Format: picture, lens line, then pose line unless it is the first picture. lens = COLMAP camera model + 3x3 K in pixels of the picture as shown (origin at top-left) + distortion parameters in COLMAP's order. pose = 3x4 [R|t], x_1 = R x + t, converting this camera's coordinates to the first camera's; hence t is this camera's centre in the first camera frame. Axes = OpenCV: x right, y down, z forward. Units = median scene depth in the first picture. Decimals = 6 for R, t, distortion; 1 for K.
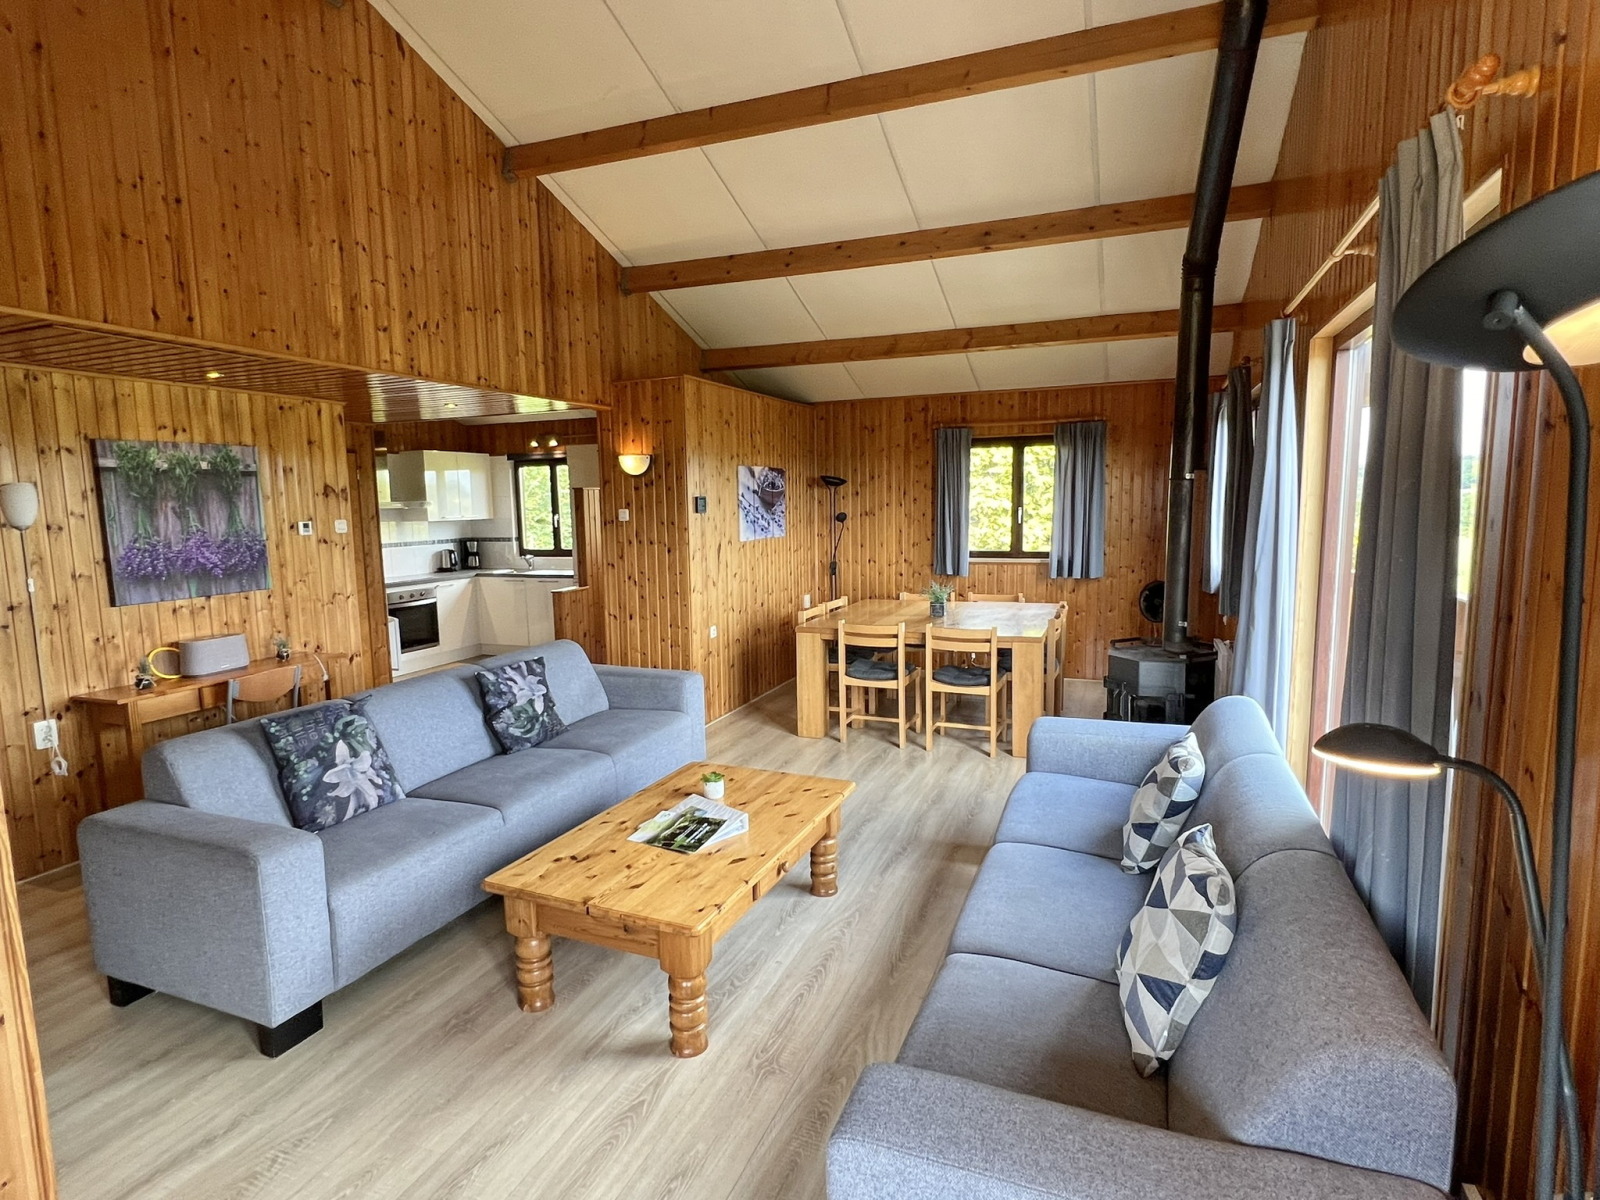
lens RADIAL K [[847.8, 0, 796.9], [0, 847.8, 601.1], [0, 0, 1]] dist [0.004101, 0.000190]
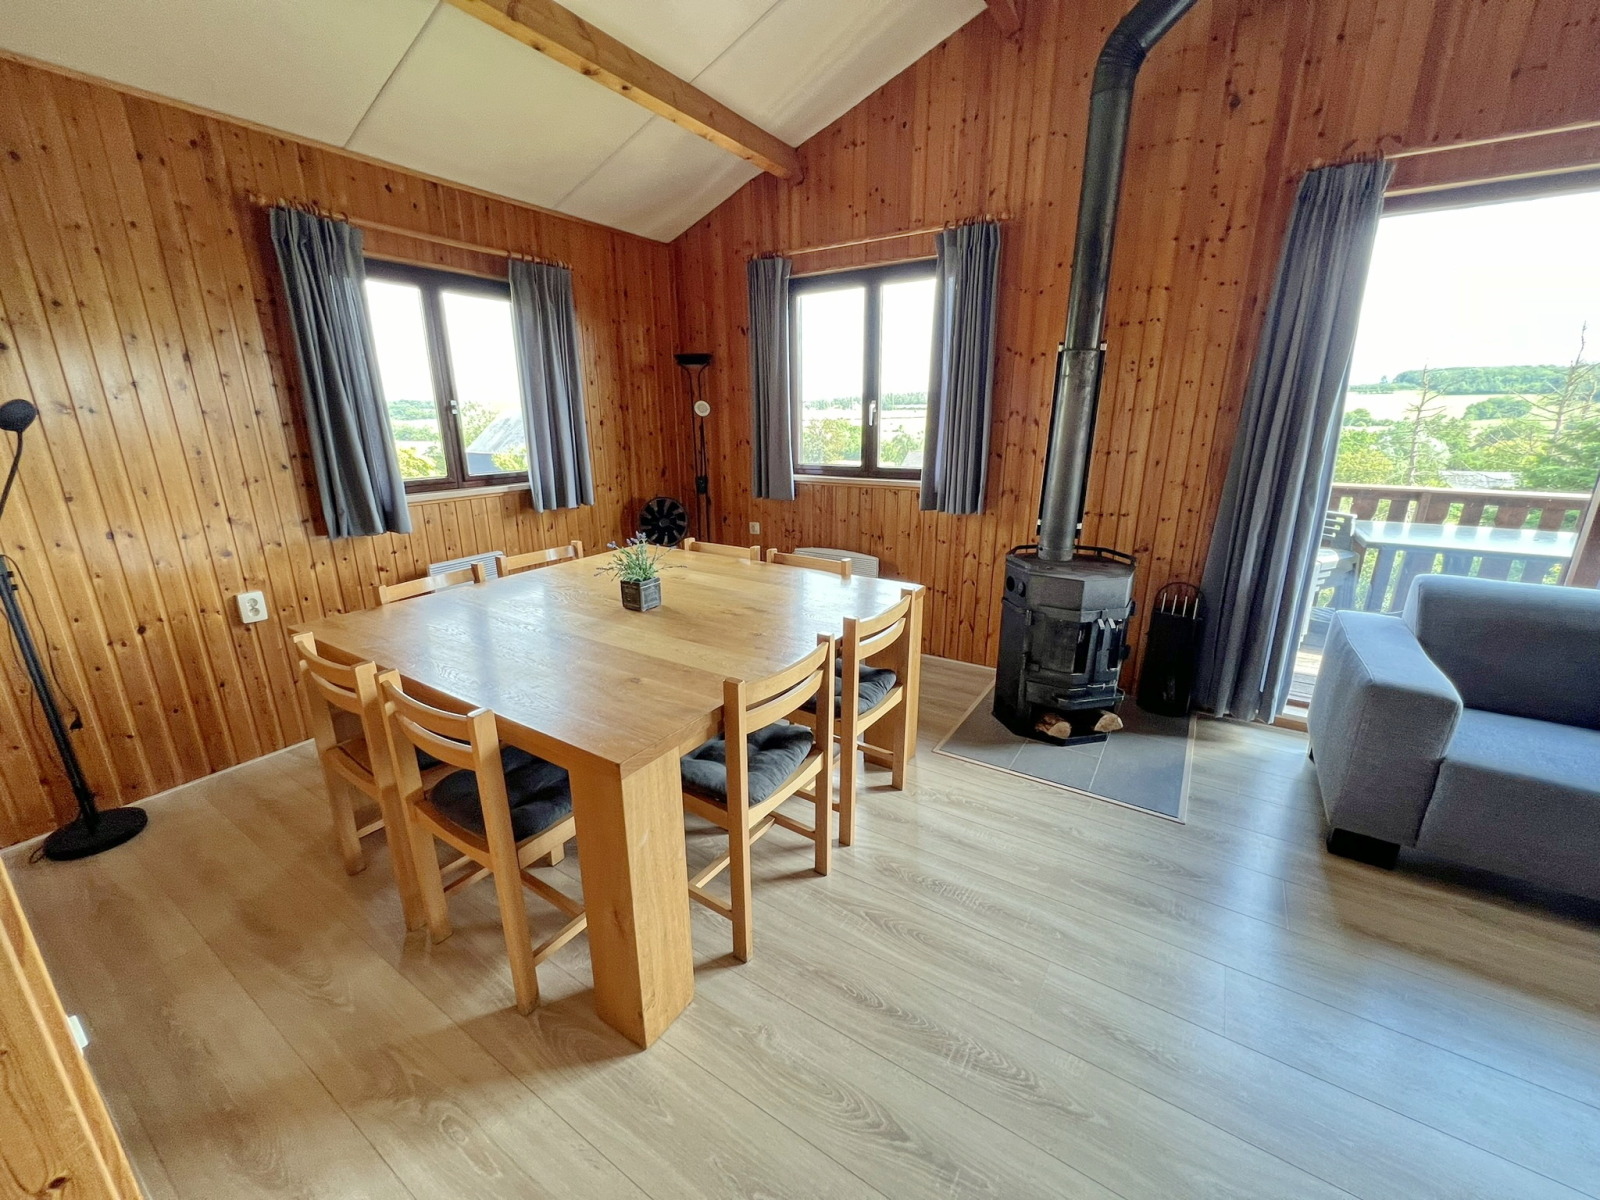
lens RADIAL K [[642.5, 0, 795.8], [0, 642.5, 595.9], [0, 0, 1]] dist [-0.000579, 0.000035]
pose [[0.194829, -0.252291, 0.947835, -0.171101], [0.122155, 0.965070, 0.231770, -0.063840], [-0.973201, 0.070627, 0.218842, 0.802168]]
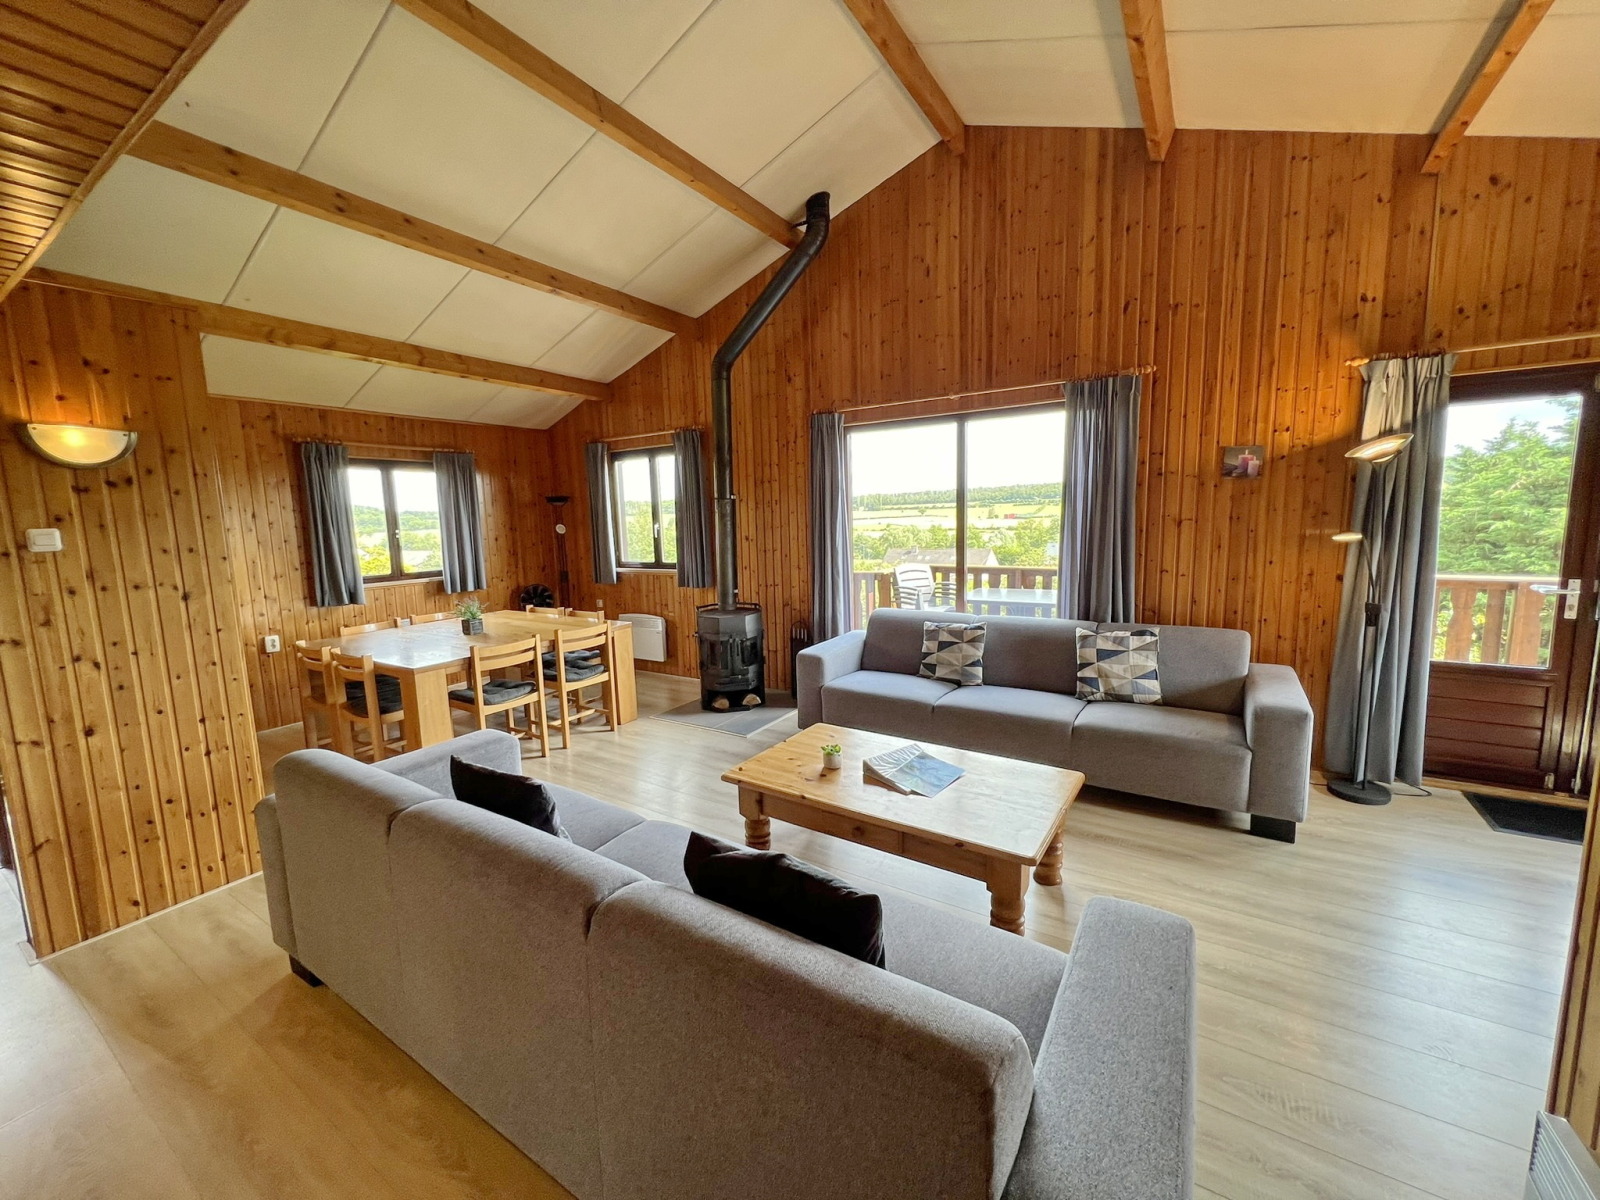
lens RADIAL K [[642.5, 0, 796.7], [0, 642.5, 593.9], [0, 0, 1]] dist [-0.000579, 0.000035]
pose [[0.184326, -0.107946, 0.976919, -0.480533], [0.145721, 0.985967, 0.081451, -0.033107], [-0.972003, 0.127344, 0.197469, 0.461621]]
